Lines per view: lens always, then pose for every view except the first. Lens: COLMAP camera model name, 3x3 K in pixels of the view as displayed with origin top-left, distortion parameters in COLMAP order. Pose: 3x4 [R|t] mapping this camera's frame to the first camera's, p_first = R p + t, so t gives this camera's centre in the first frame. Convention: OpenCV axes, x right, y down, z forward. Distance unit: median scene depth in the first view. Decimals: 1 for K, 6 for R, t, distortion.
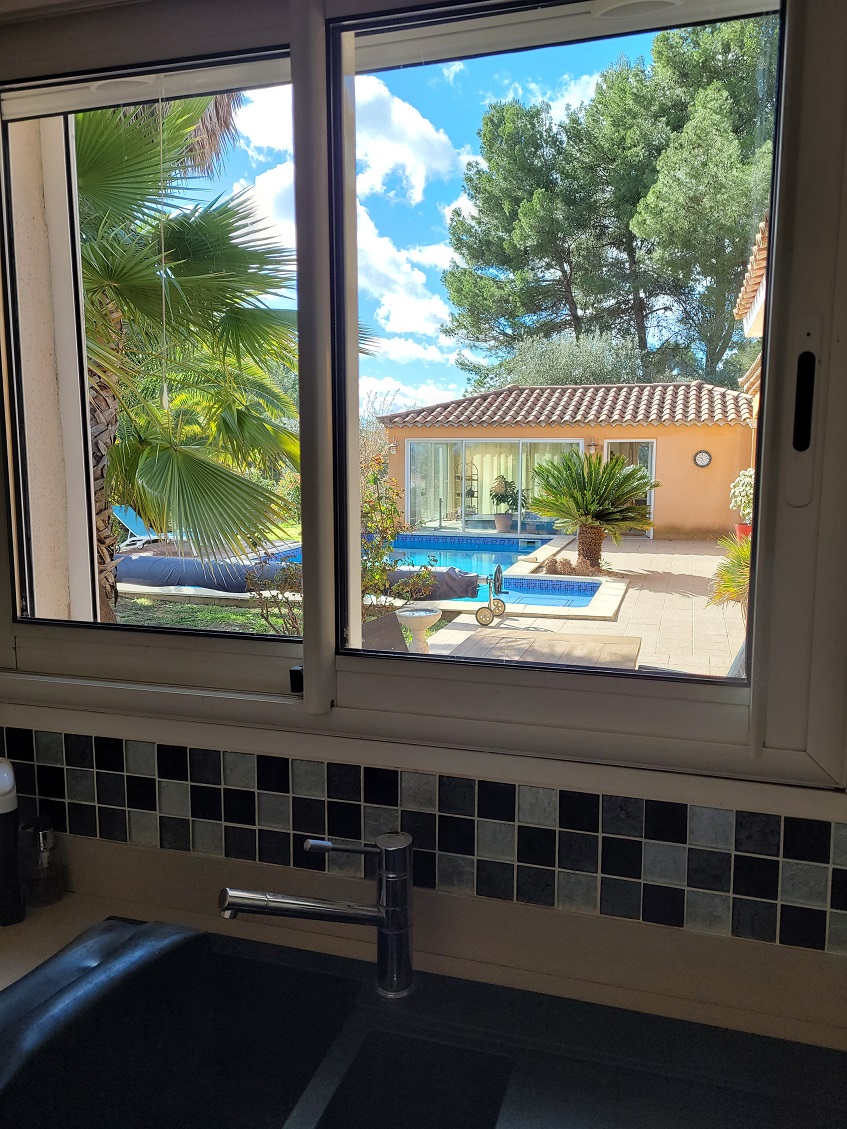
lens RADIAL K [[898.4, 0, 422.8], [0, 898.4, 564.4], [0, 0, 1]] dist [0.003188, 0.001184]
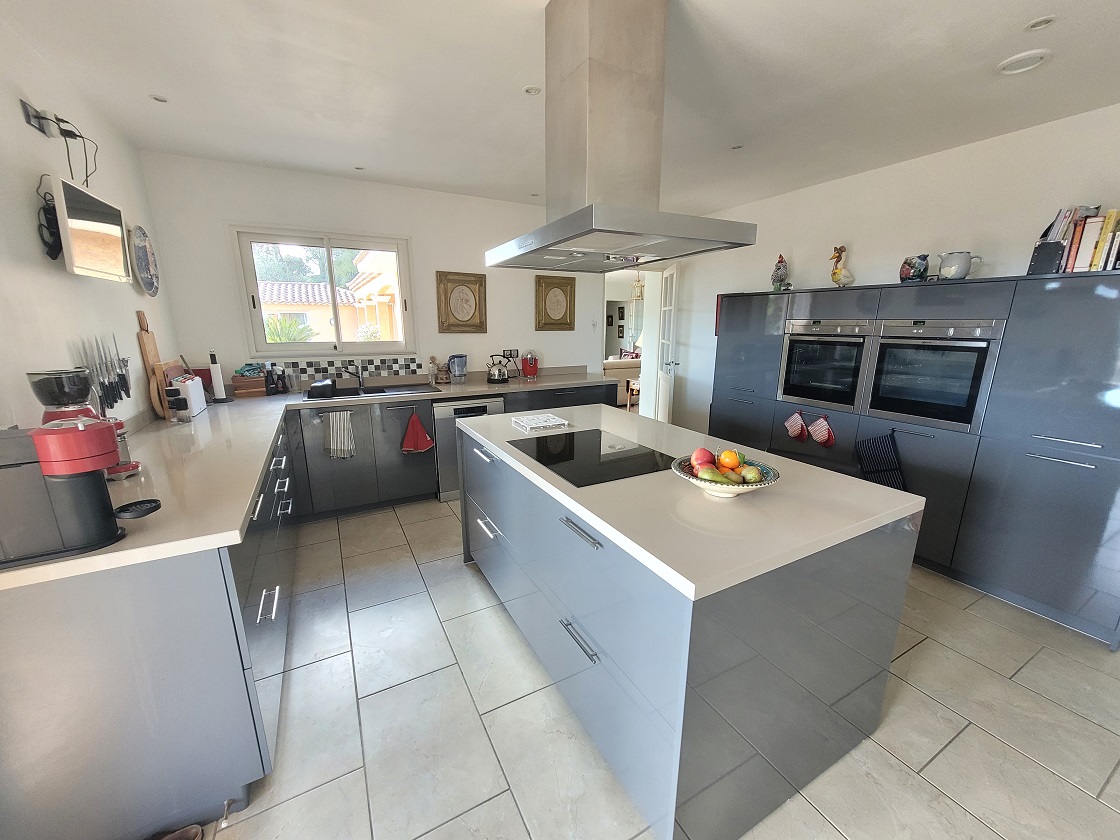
lens RADIAL K [[436.5, 0, 562.3], [0, 436.5, 422.2], [0, 0, 1]] dist [0.002201, 0.000175]
pose [[0.706300, -0.156831, 0.690322, -1.249513], [0.082843, 0.986762, 0.139417, 0.360229], [-0.703049, -0.041282, 0.709942, -2.423413]]
